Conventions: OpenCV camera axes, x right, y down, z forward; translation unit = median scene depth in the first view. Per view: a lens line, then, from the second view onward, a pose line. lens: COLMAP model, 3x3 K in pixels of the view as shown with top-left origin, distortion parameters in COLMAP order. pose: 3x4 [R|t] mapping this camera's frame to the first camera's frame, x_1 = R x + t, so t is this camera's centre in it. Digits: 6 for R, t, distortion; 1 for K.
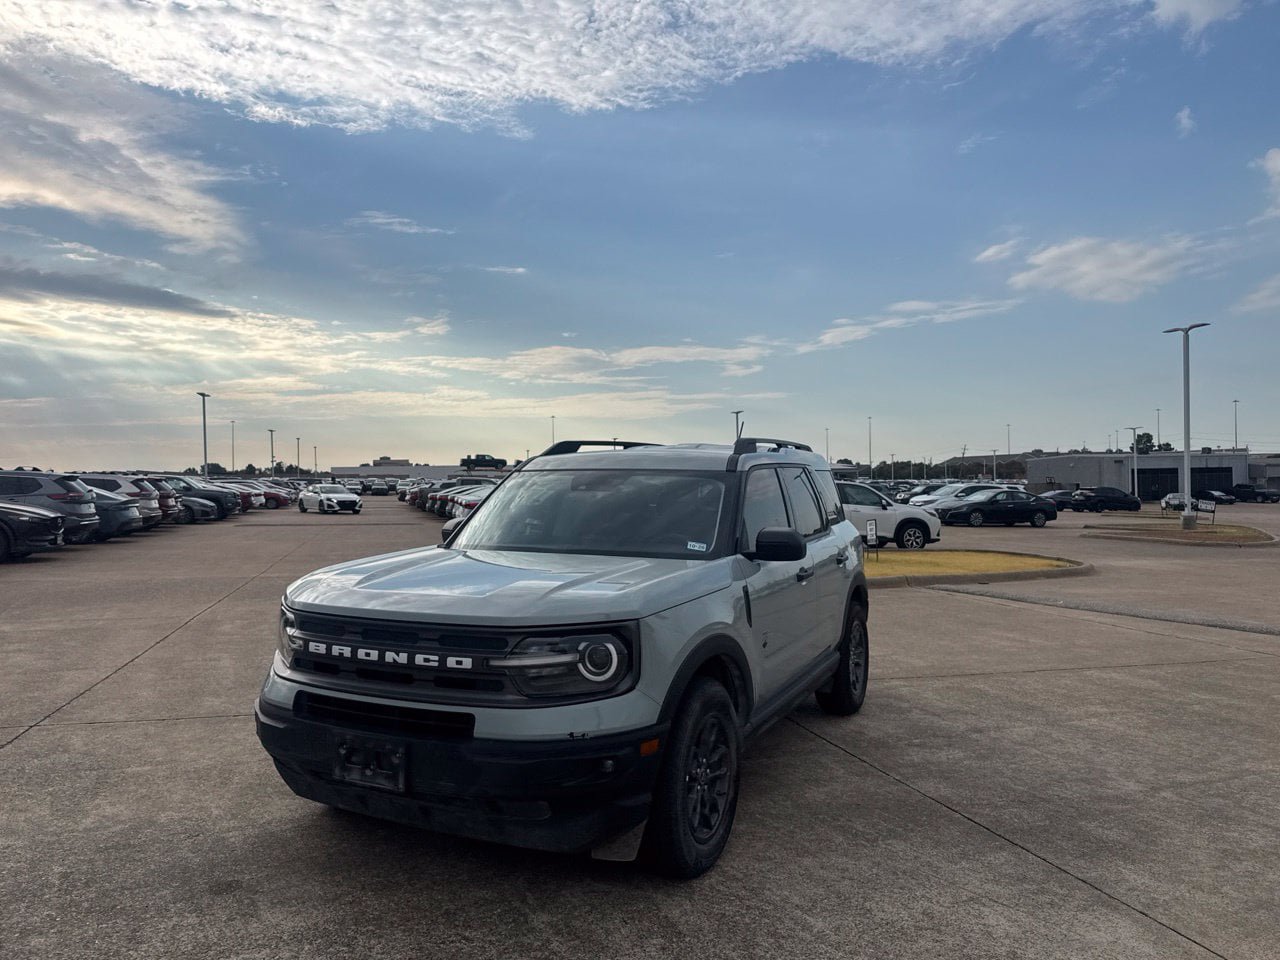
lens RADIAL K [[903.1, 0, 636.9], [0, 903.1, 484.0], [0, 0, 1]] dist [0.022856, -0.032856]
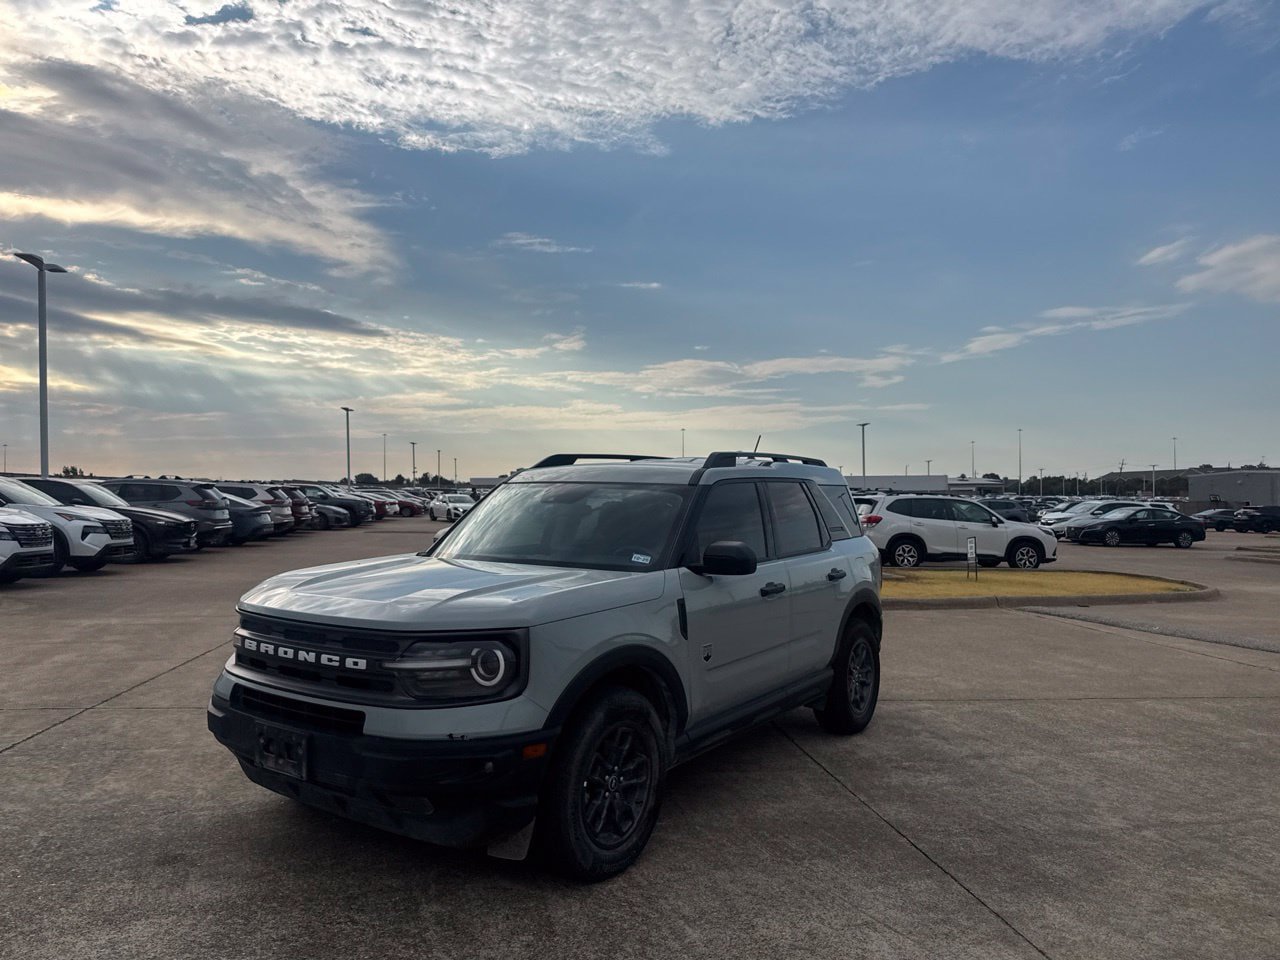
lens RADIAL K [[903.1, 0, 637.1], [0, 903.1, 489.2], [0, 0, 1]] dist [0.022856, -0.032856]
pose [[0.989409, 0.008838, -0.144883, 0.136153], [-0.010056, 0.999920, -0.007671, -0.000090], [0.144804, 0.009047, 0.989419, -0.003323]]
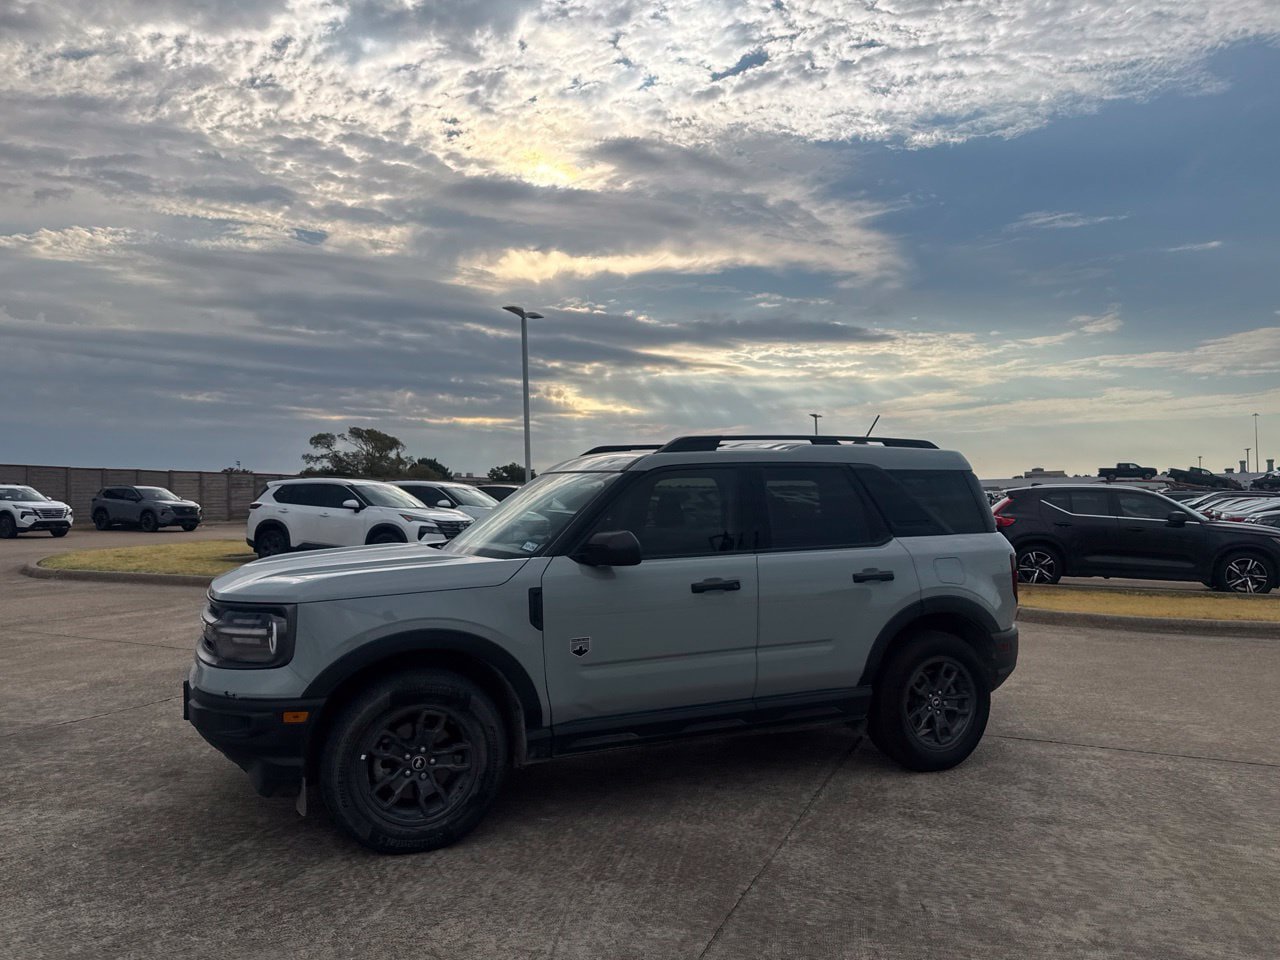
lens RADIAL K [[903.1, 0, 637.6], [0, 903.1, 480.6], [0, 0, 1]] dist [0.022856, -0.032856]
pose [[0.767680, -0.013246, -0.640697, 0.523862], [0.001279, 0.999816, -0.019139, 0.010145], [0.640832, 0.013873, 0.767555, 0.199257]]
